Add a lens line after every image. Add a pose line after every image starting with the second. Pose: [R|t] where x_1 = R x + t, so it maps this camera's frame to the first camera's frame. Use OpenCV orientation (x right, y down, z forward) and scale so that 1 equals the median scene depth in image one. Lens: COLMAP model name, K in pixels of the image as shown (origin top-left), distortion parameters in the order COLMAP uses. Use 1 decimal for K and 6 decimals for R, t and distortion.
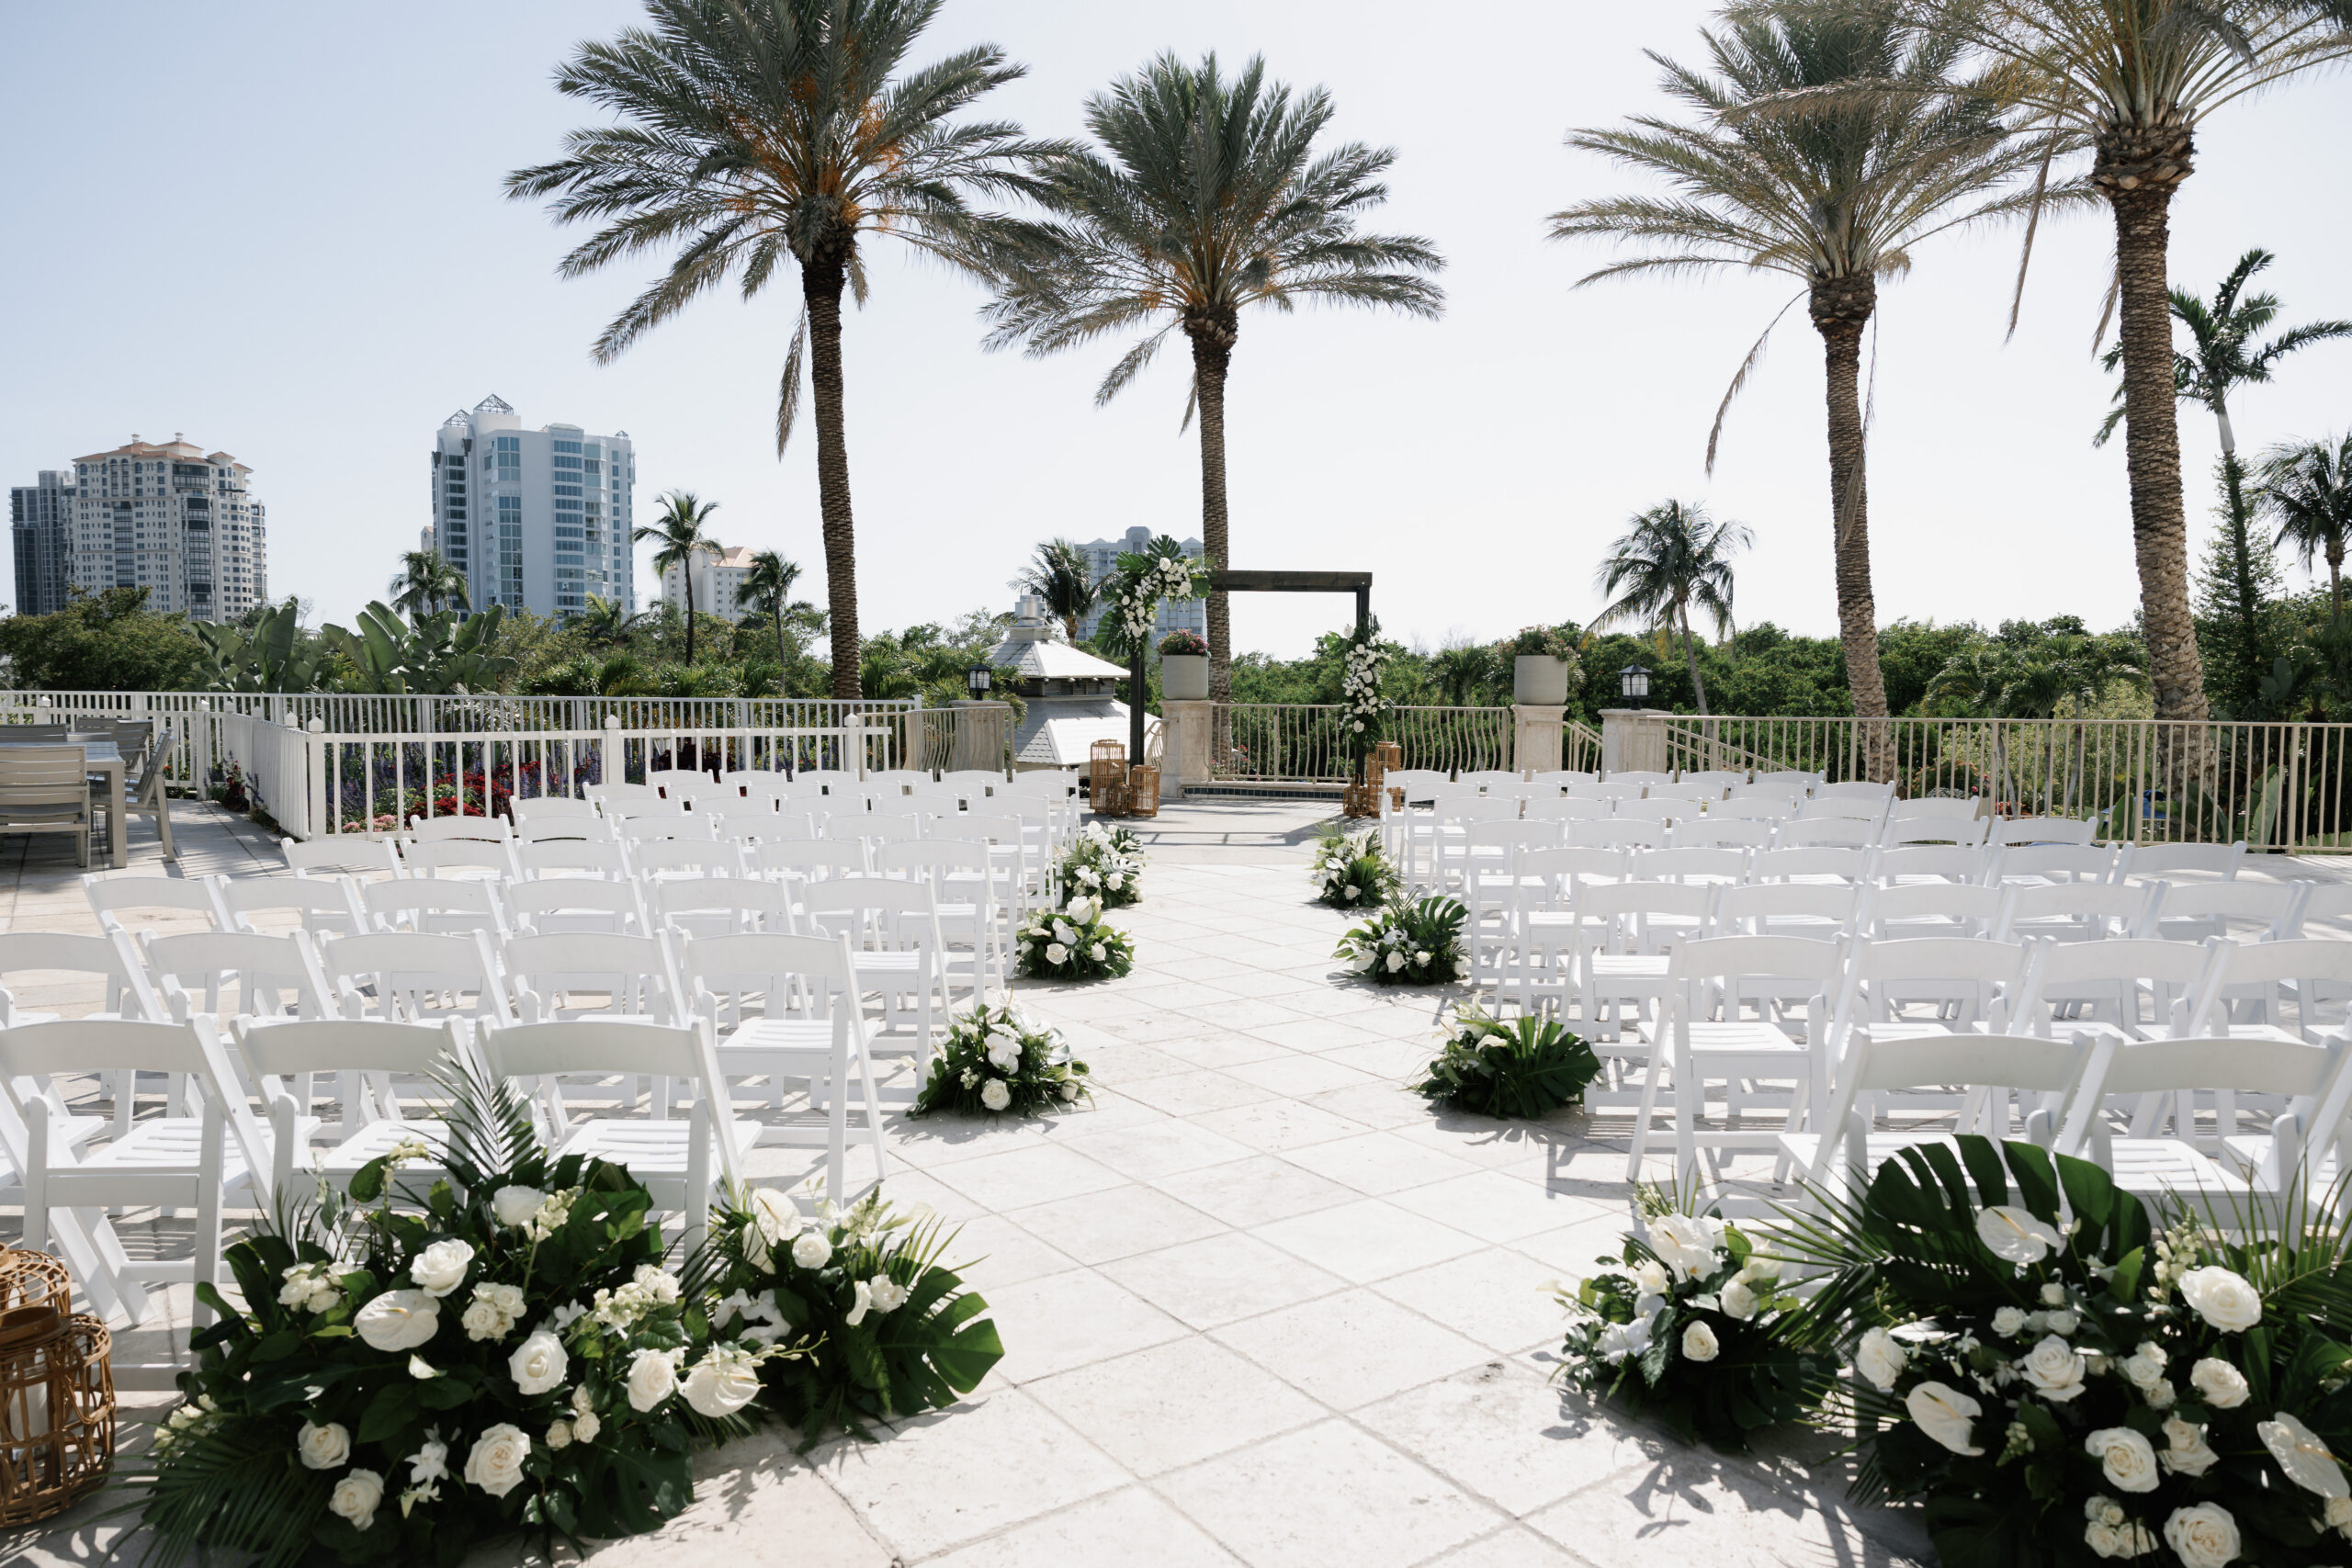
lens RADIAL K [[1683.0, 0, 1176.0], [0, 1683.0, 784.0], [0, 0, 1]] dist [0.003219, 0.000419]
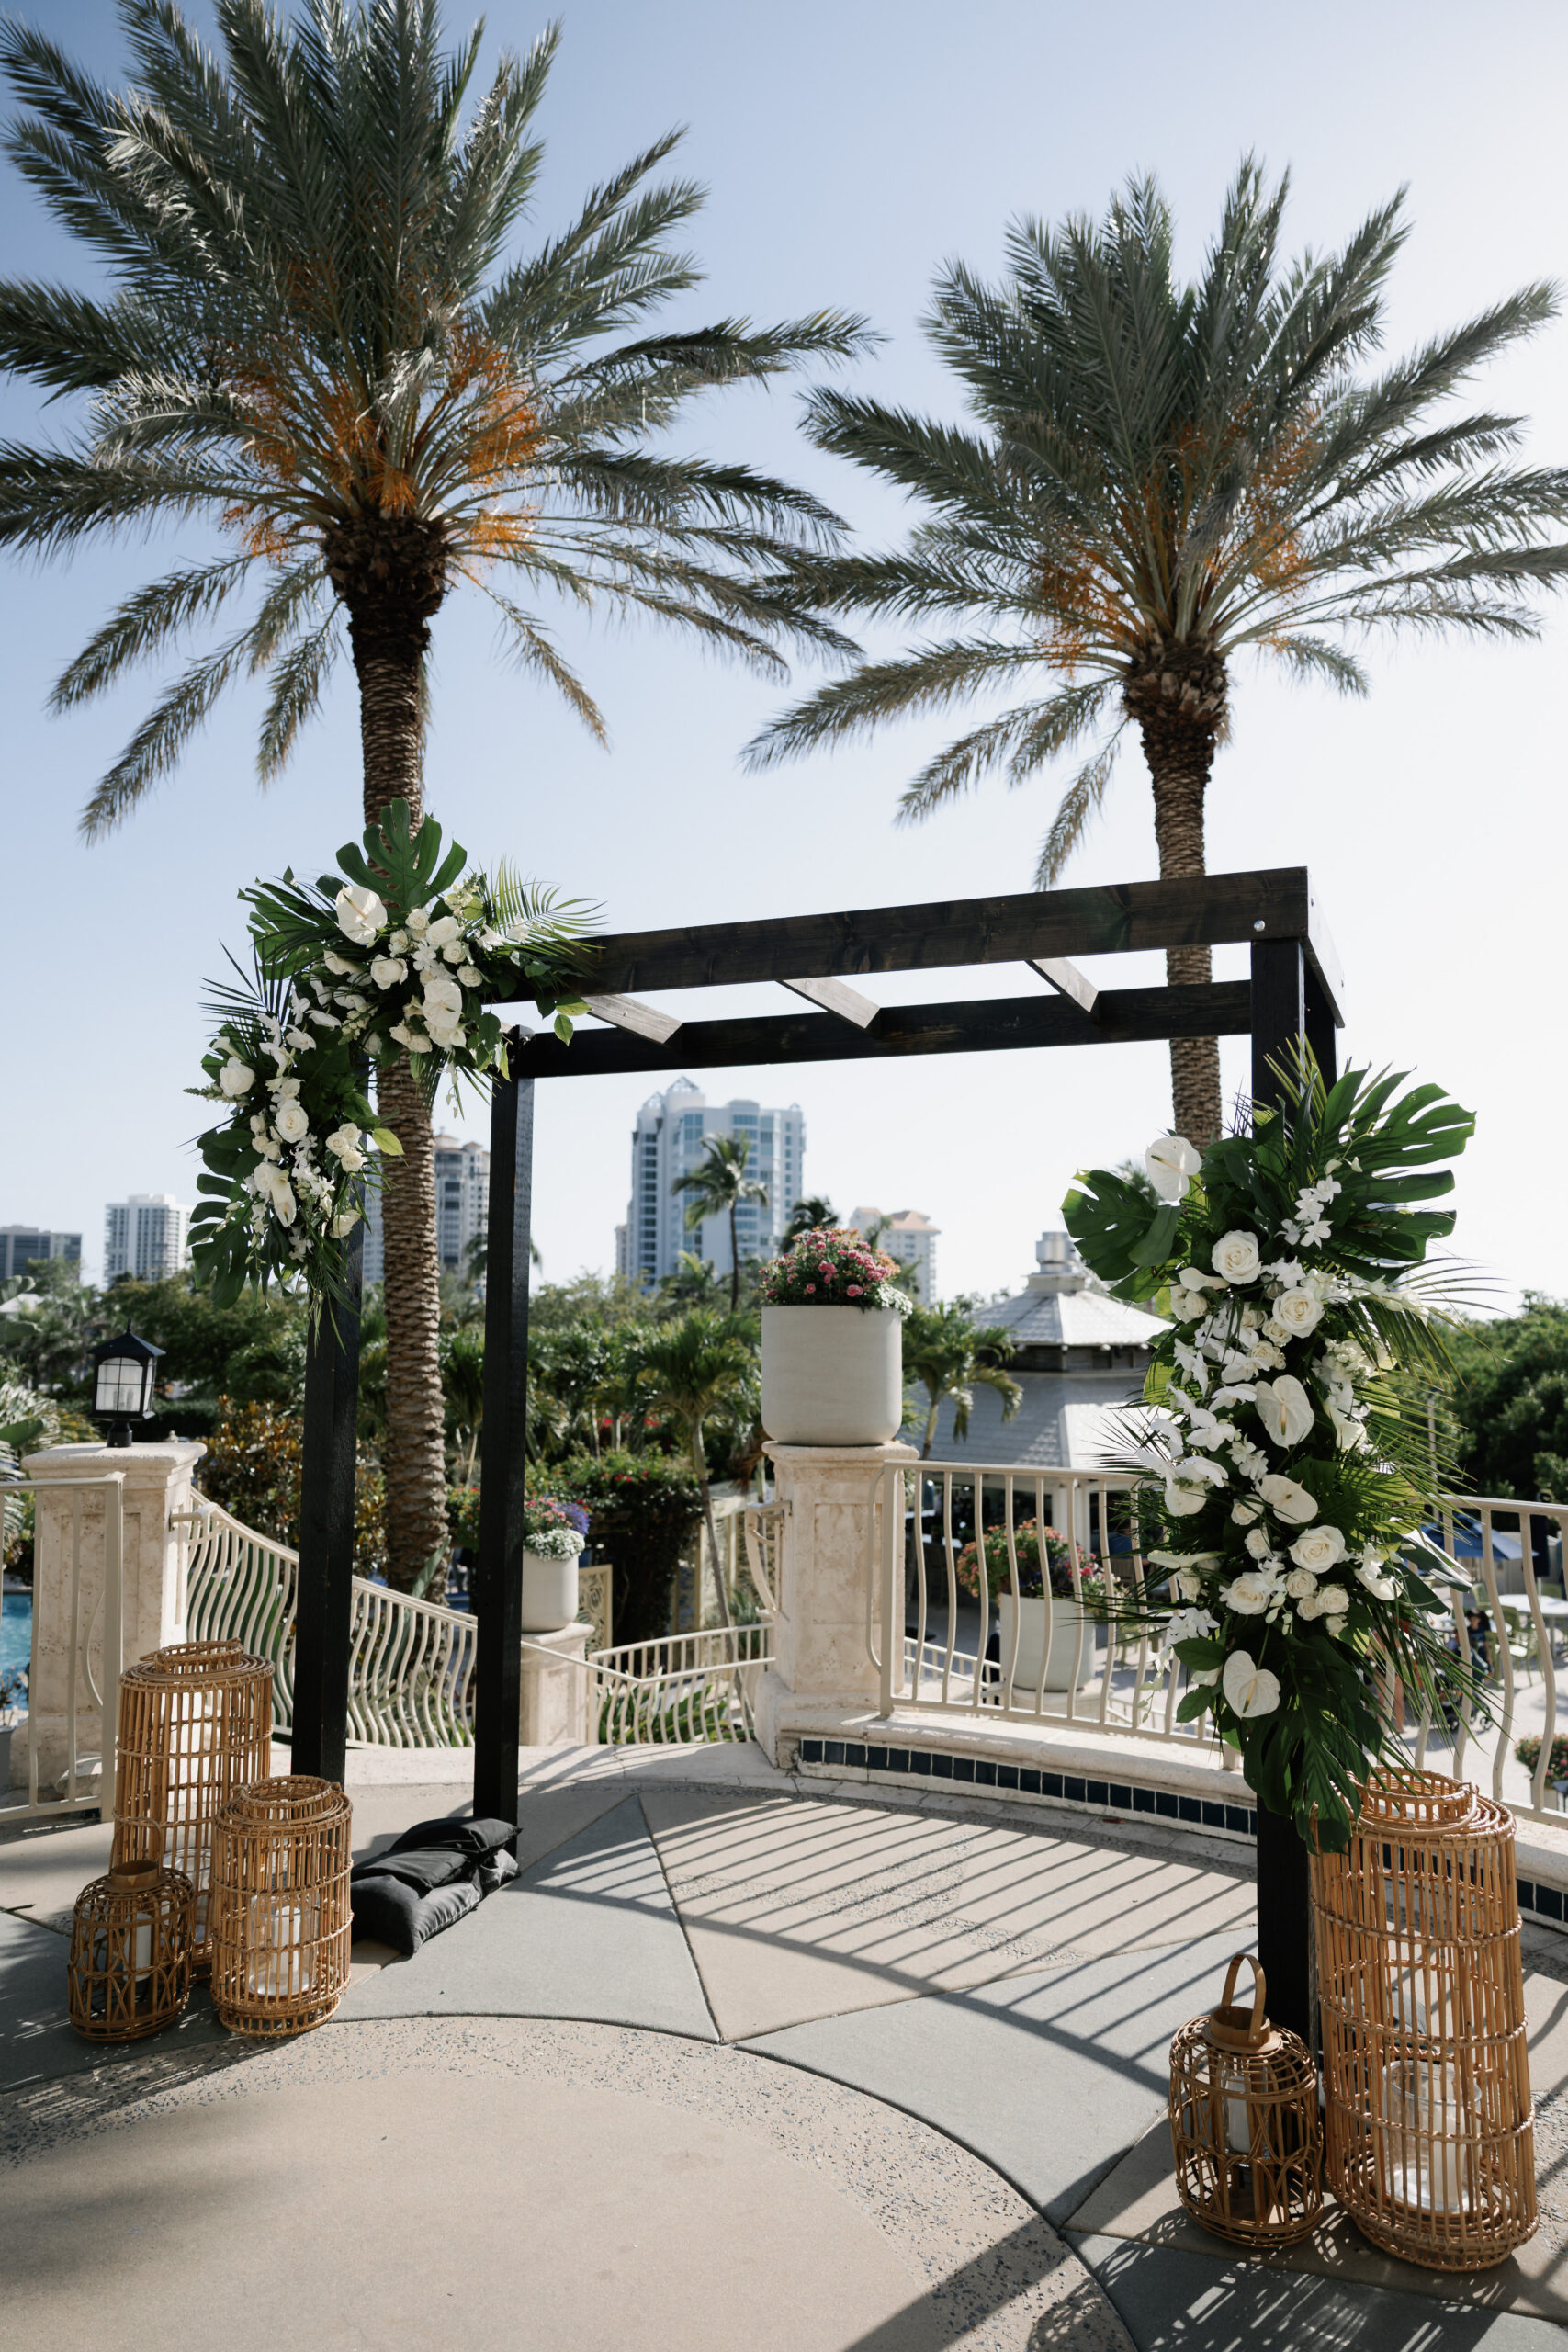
lens RADIAL K [[1683.0, 0, 723.3], [0, 1683.0, 1186.5], [0, 0, 1]] dist [0.003219, 0.000419]
pose [[0.932854, -0.033236, -0.358719, 0.072082], [-0.021751, 0.988722, -0.148172, -0.034820], [0.359598, 0.146025, 0.921610, 0.473505]]
